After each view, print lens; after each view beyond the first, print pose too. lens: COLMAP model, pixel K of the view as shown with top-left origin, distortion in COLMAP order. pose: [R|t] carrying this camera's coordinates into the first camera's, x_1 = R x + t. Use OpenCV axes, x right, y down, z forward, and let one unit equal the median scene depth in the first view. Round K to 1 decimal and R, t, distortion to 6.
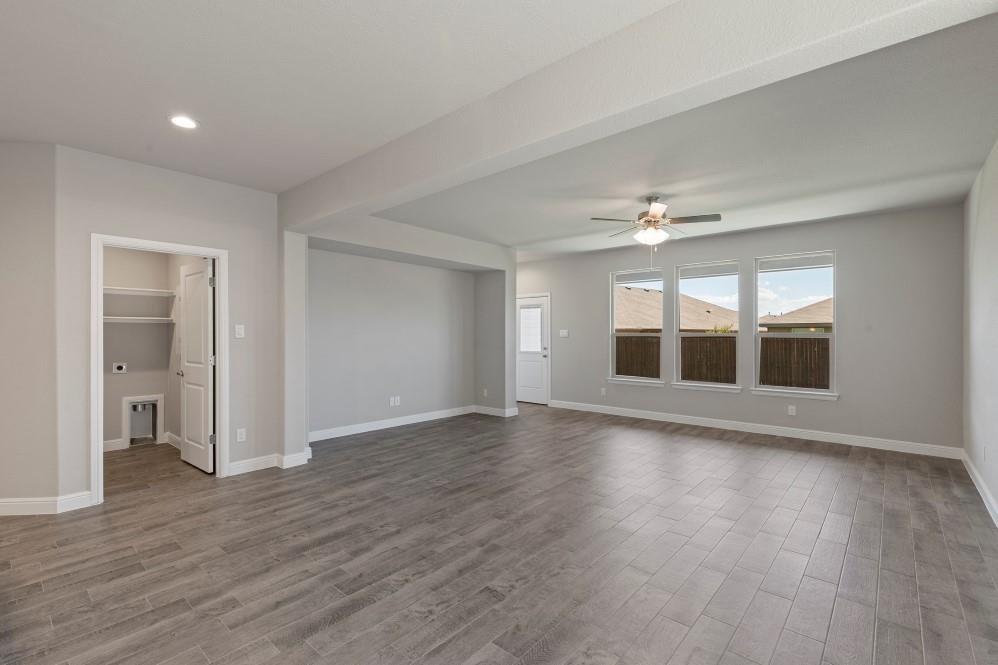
lens RADIAL K [[452.0, 0, 499.0], [0, 452.0, 336.4], [0, 0, 1]] dist [0.014716, -0.002336]
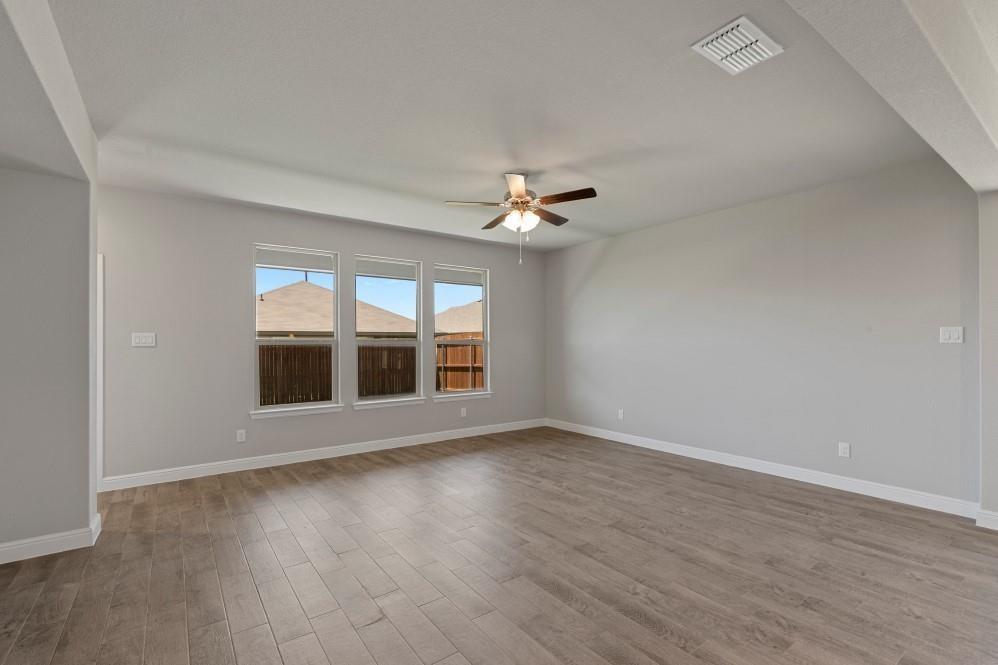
lens RADIAL K [[452.0, 0, 498.3], [0, 452.0, 335.7], [0, 0, 1]] dist [0.014716, -0.002336]
pose [[0.220442, 0.013867, 0.975301, -0.475938], [0.006405, 0.999857, -0.015663, -0.001239], [-0.975379, 0.009700, 0.220322, 0.860556]]
